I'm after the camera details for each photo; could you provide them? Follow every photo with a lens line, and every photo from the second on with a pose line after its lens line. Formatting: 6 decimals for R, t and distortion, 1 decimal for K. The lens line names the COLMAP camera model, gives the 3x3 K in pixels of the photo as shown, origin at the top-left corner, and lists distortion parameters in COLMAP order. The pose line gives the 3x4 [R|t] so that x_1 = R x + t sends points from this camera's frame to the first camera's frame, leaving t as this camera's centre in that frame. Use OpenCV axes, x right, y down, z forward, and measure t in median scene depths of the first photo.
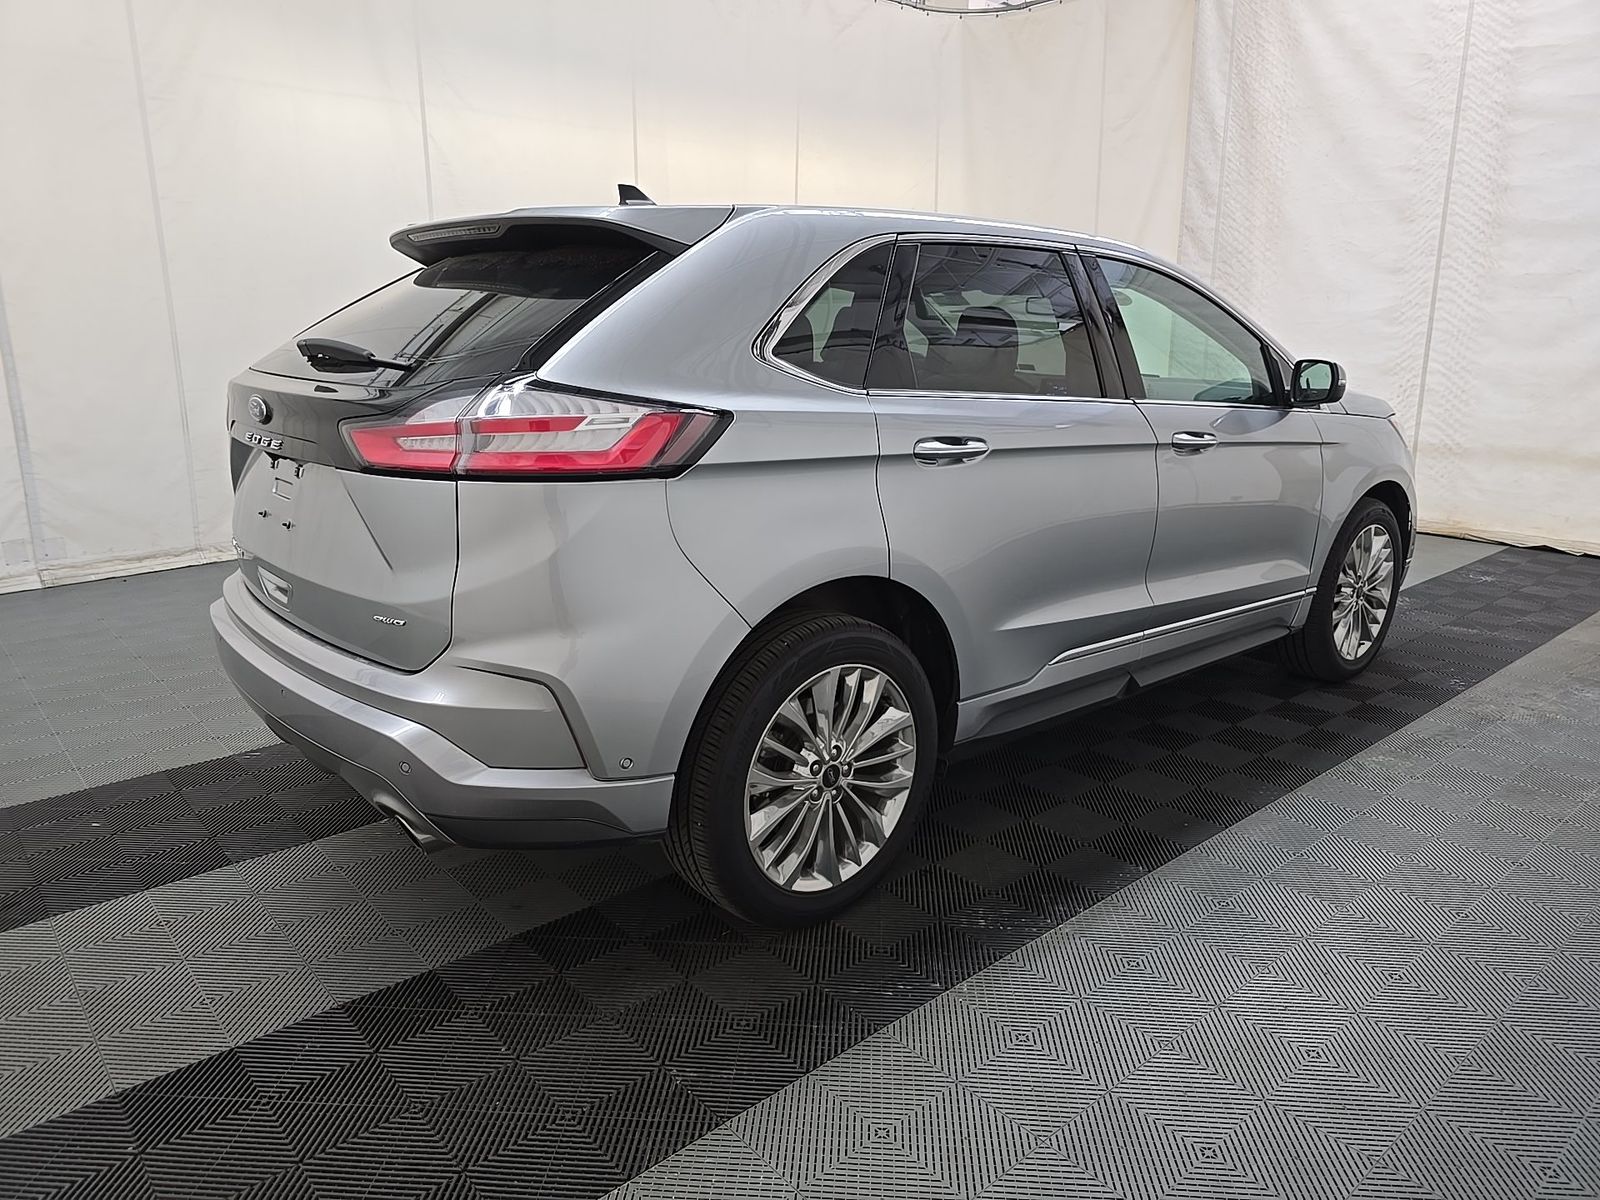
lens RADIAL K [[1085.4, 0, 800.0], [0, 1085.4, 600.0], [0, 0, 1]] dist [0.040998, -0.031238]
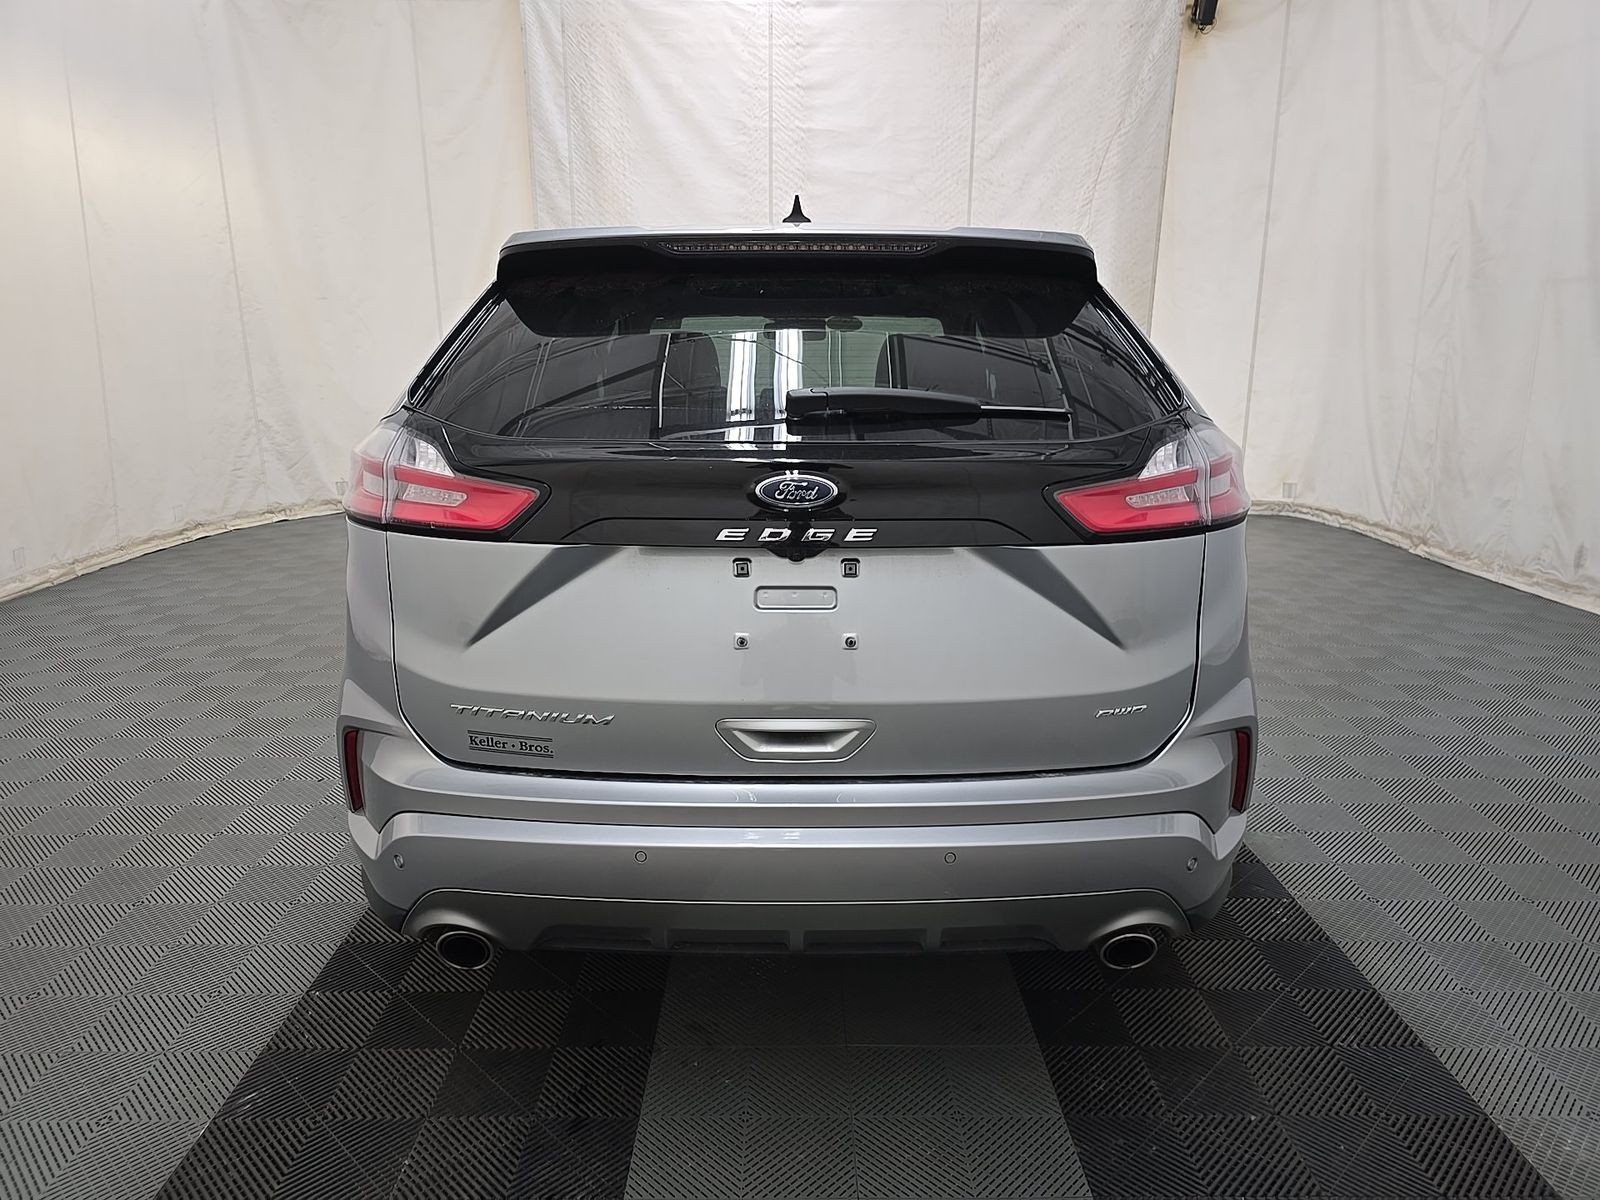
lens RADIAL K [[1085.4, 0, 800.0], [0, 1085.4, 600.0], [0, 0, 1]] dist [0.040998, -0.031238]
pose [[0.649793, -0.183415, 0.737651, -0.361907], [0.193139, 0.978441, 0.073152, -0.055470], [-0.735165, 0.094935, 0.671208, 0.191292]]
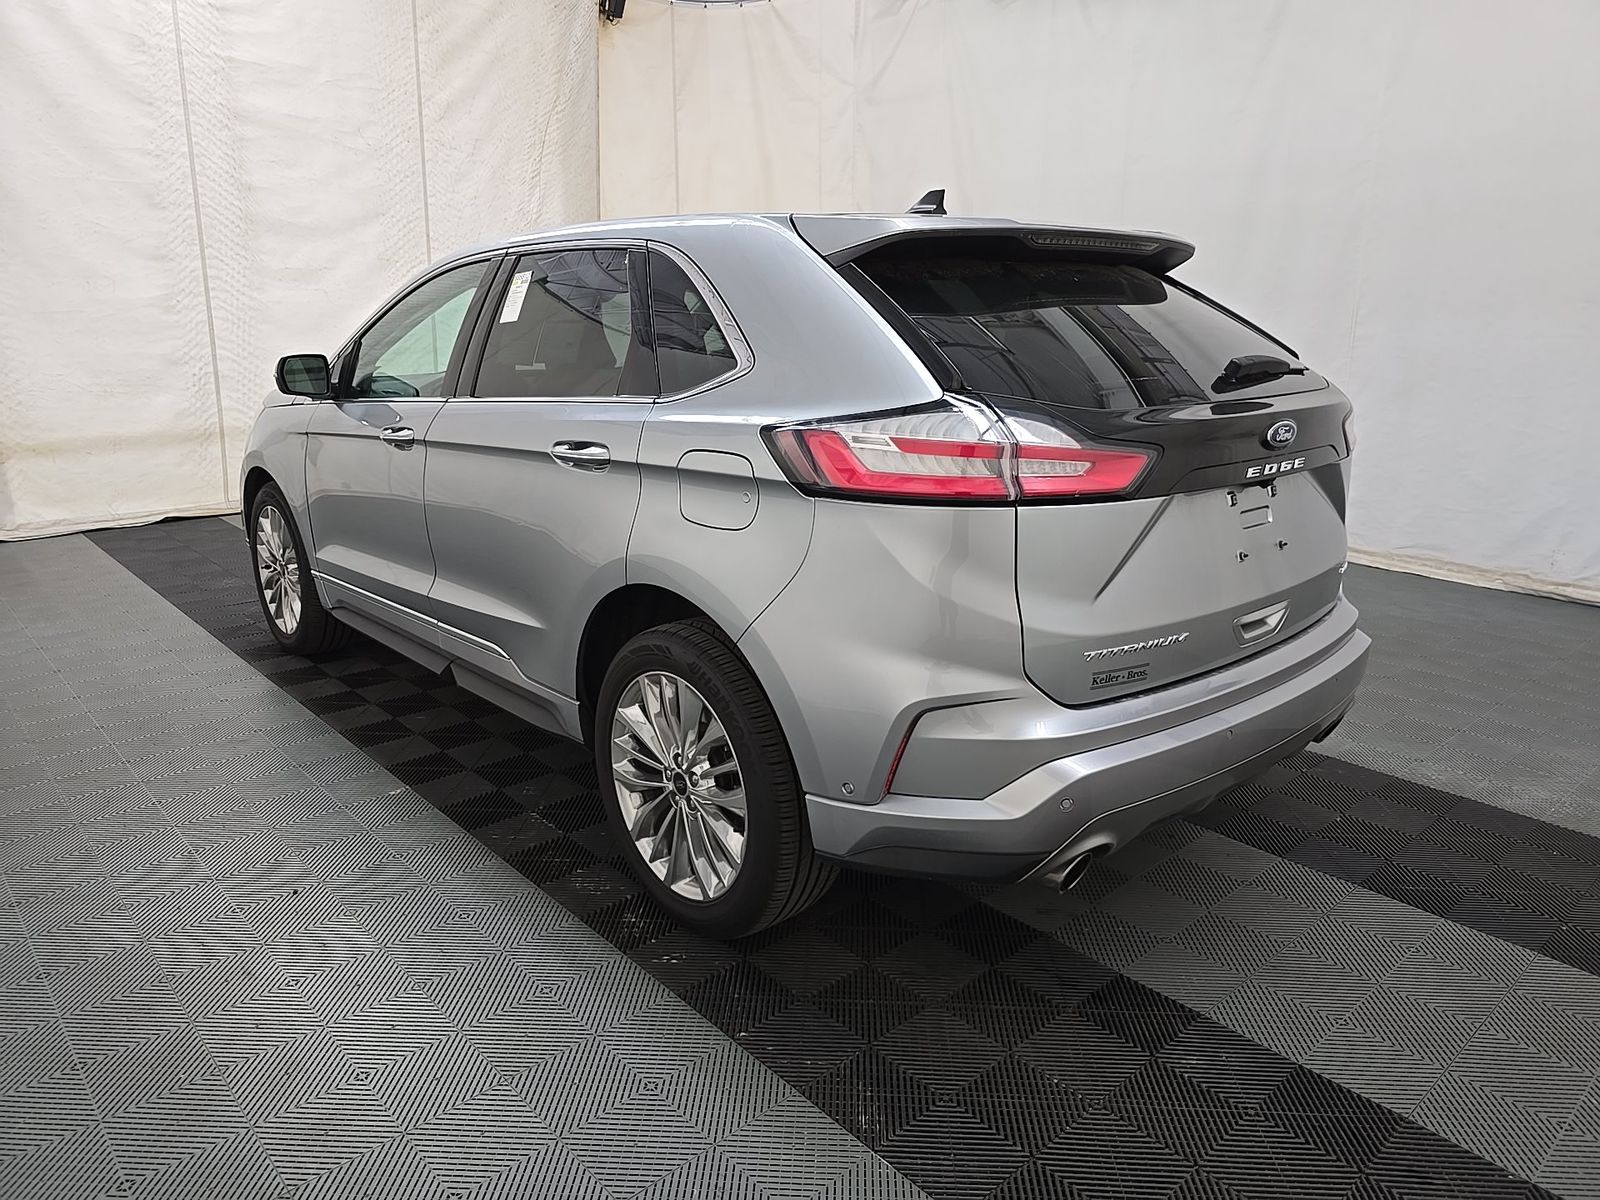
lens RADIAL K [[1085.4, 0, 800.0], [0, 1085.4, 600.0], [0, 0, 1]] dist [0.040998, -0.031238]
pose [[-0.021537, -0.266353, 0.963635, -0.506358], [0.245035, 0.933054, 0.263377, -0.138352], [-0.969275, 0.241796, 0.045170, 0.494196]]
